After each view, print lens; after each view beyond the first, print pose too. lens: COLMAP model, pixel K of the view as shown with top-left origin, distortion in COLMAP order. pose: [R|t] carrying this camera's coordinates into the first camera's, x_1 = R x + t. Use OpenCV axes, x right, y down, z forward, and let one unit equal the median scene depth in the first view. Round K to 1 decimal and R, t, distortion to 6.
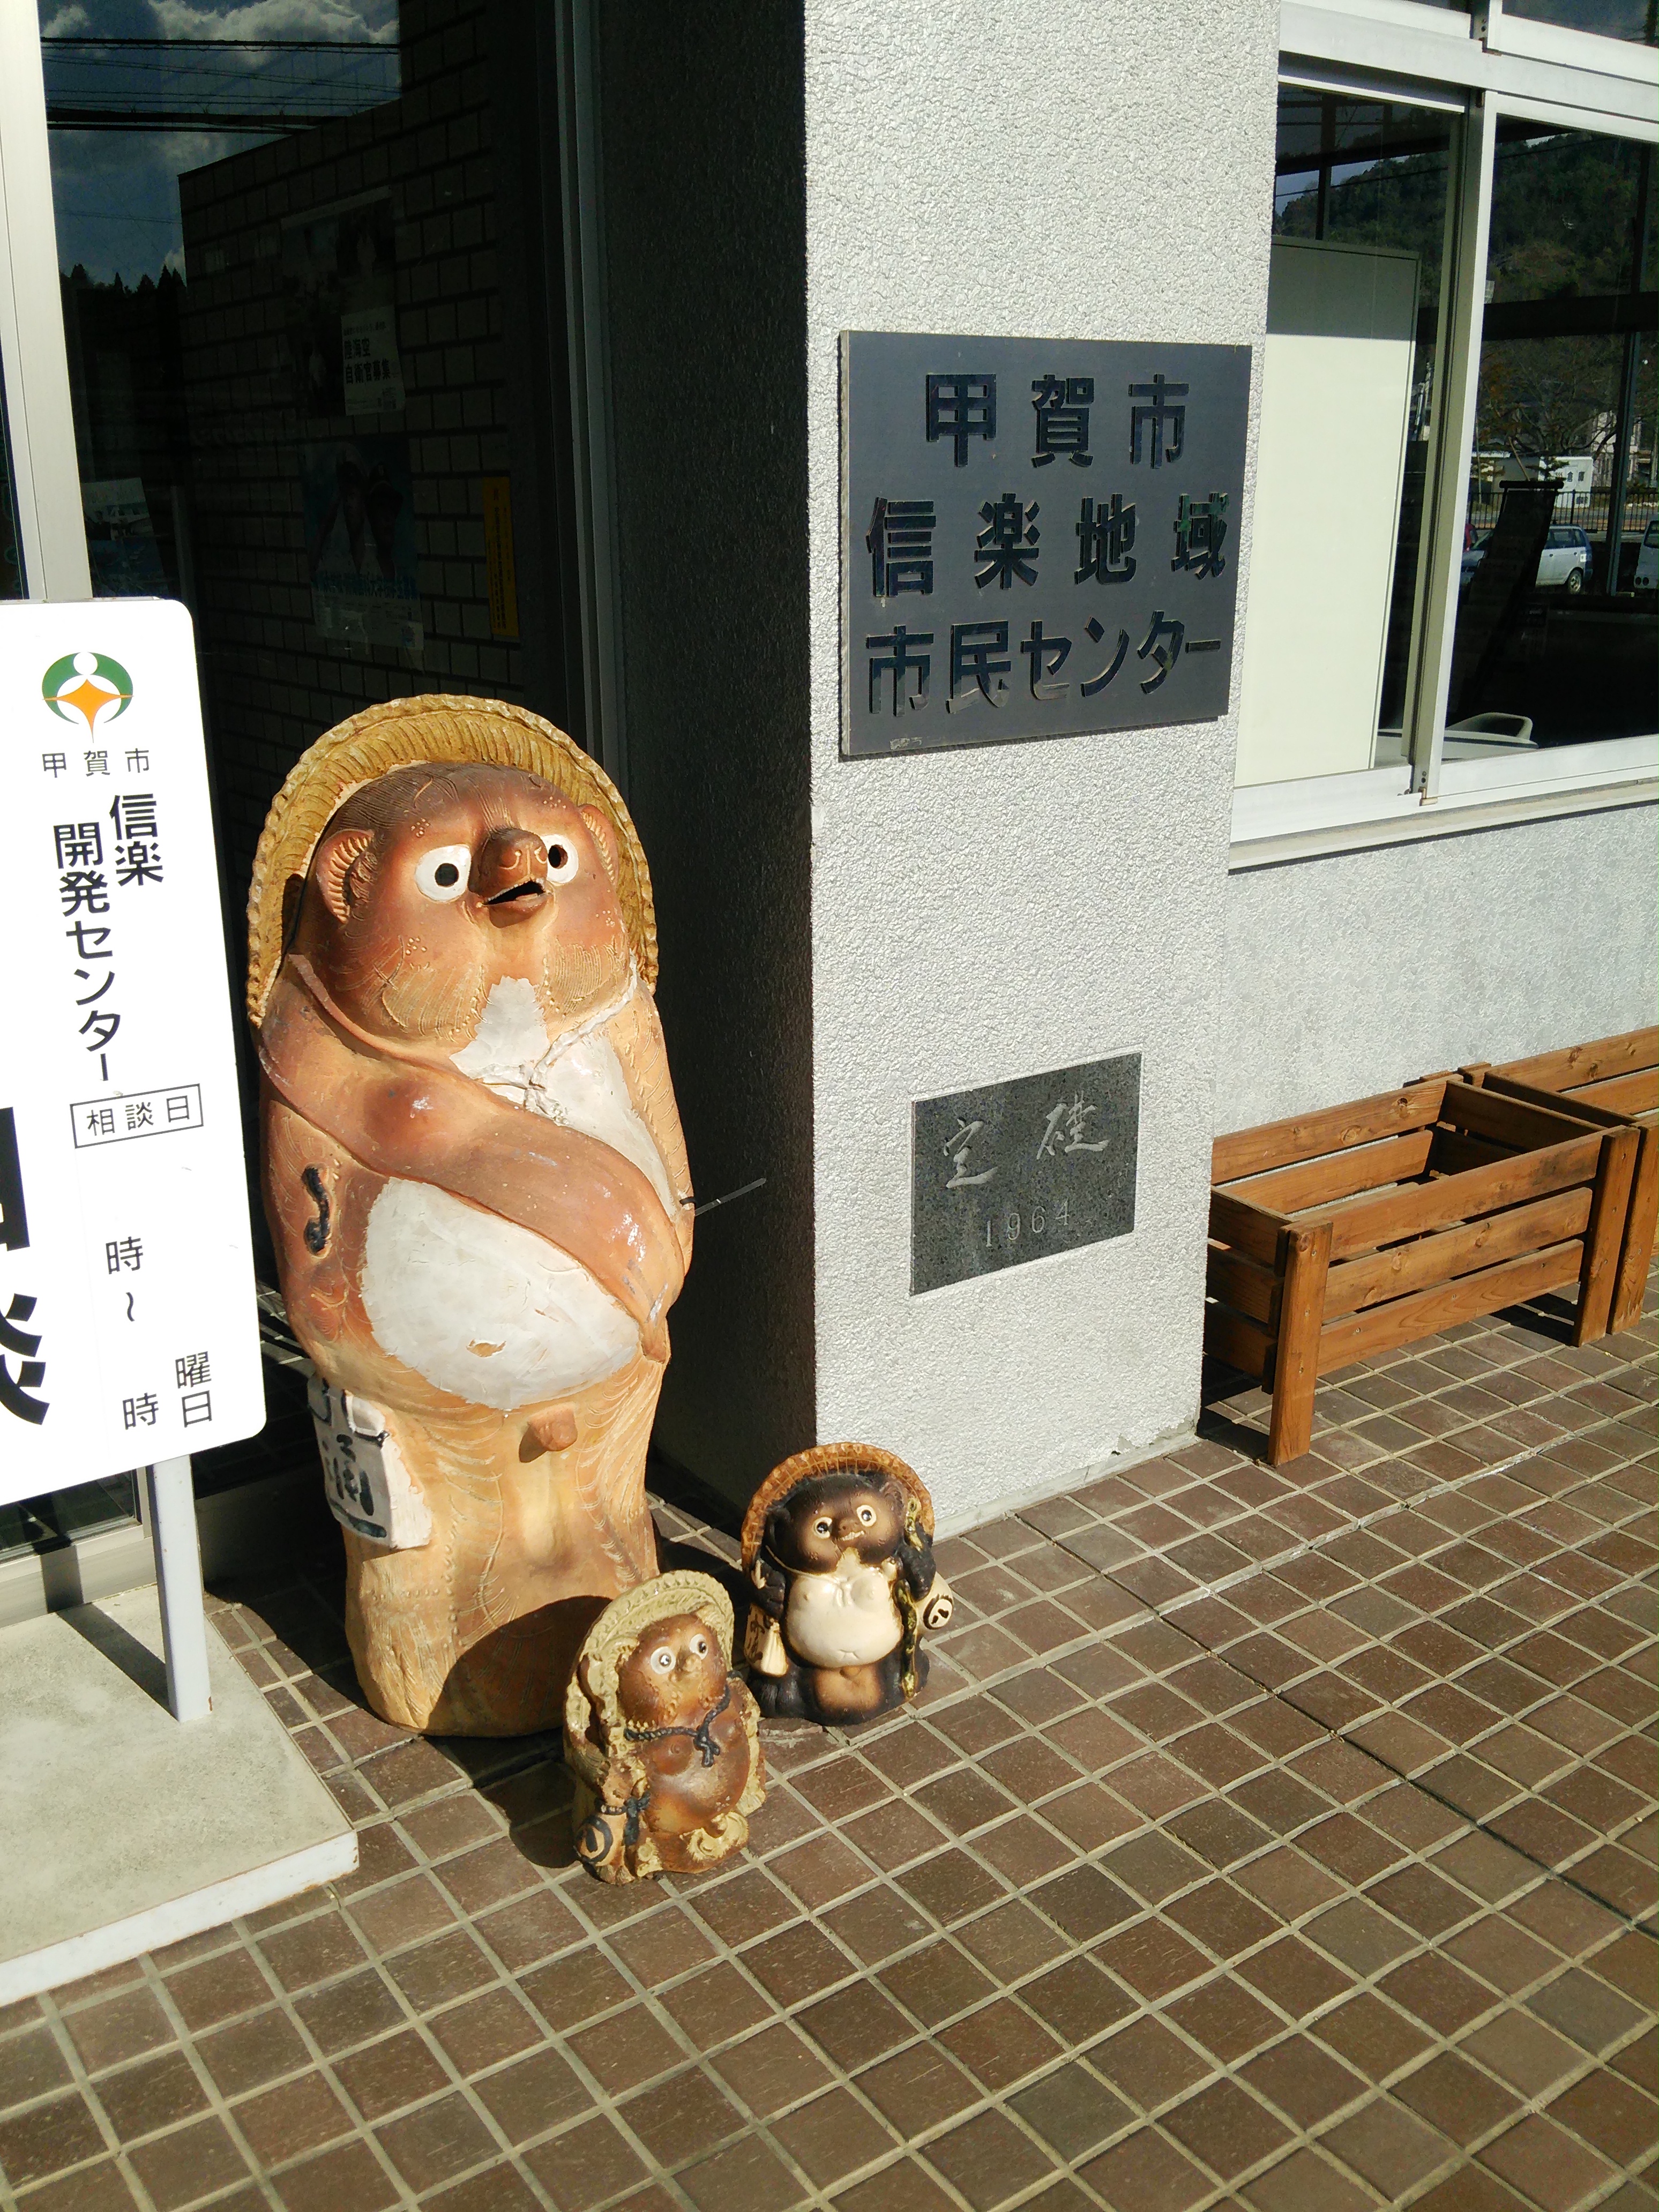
lens RADIAL K [[1969.8, 0, 804.8], [0, 1969.8, 1098.5], [0, 0, 1]] dist [0.233854, -0.496561]
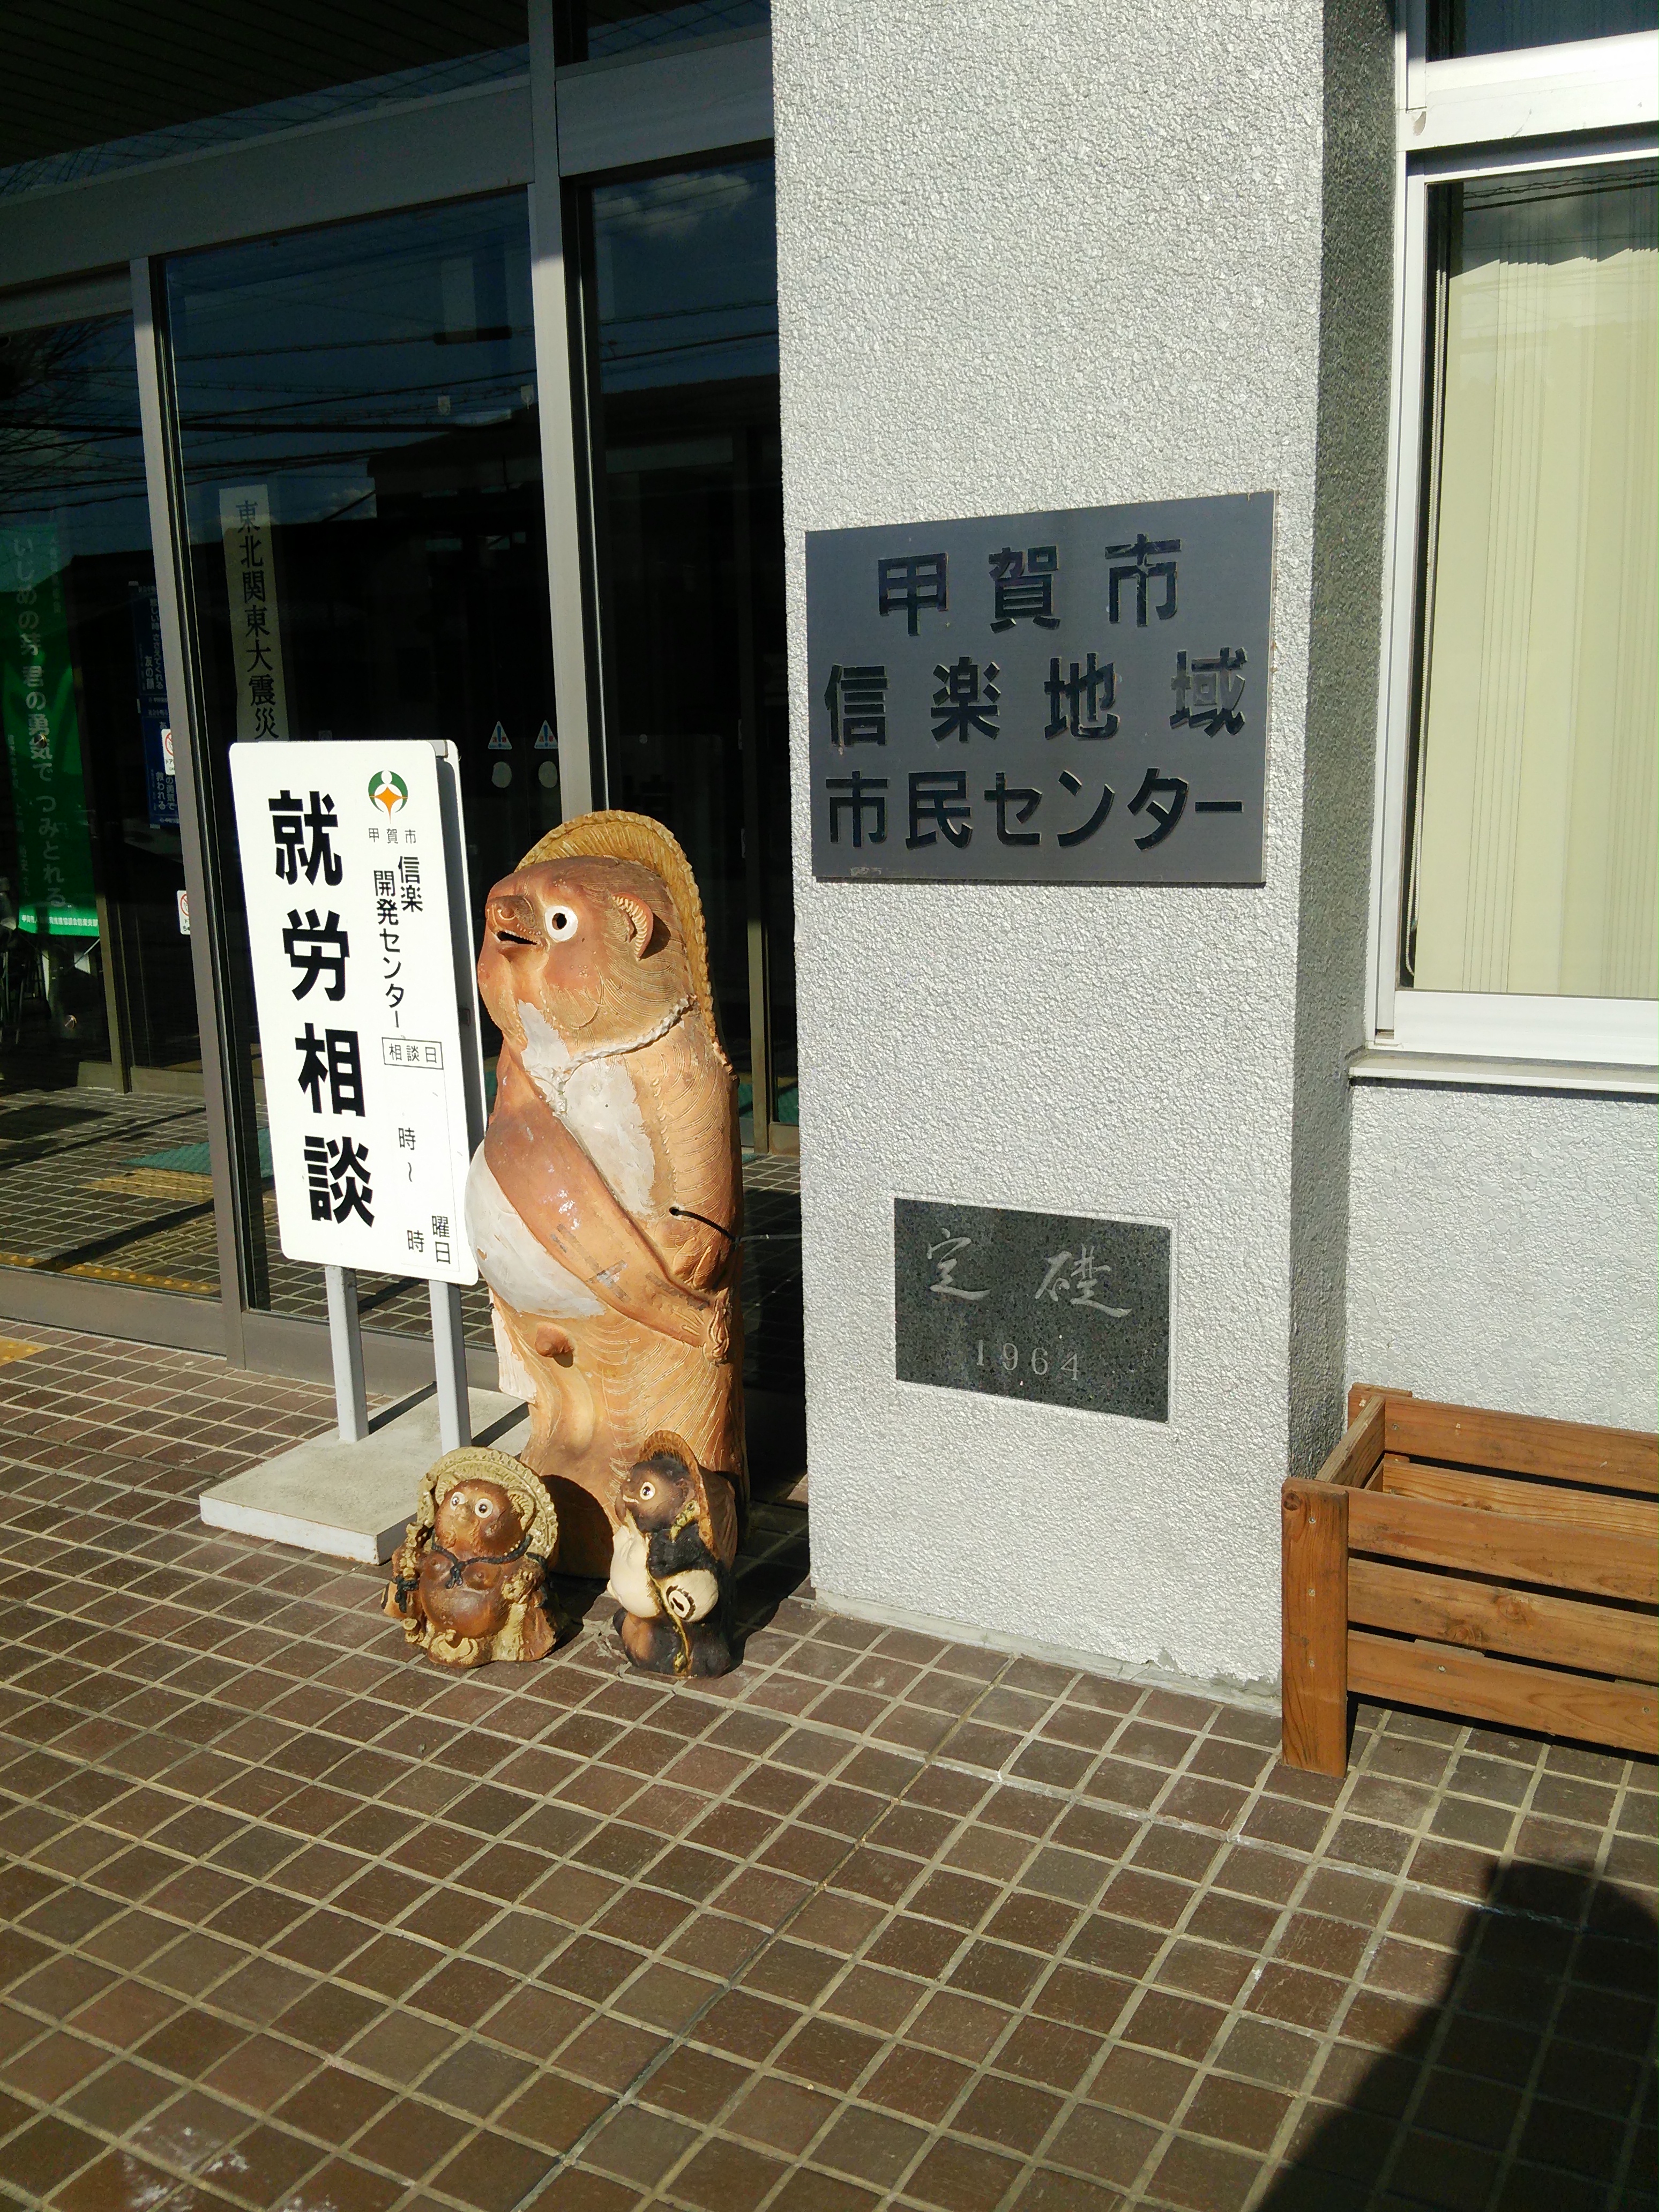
lens RADIAL K [[1969.8, 0, 804.8], [0, 1969.8, 1098.5], [0, 0, 1]] dist [0.233854, -0.496561]
pose [[0.425746, 0.161718, -0.890274, 1.098130], [-0.244912, 0.967768, 0.058673, -0.113479], [0.871067, 0.193059, 0.451630, 0.491440]]
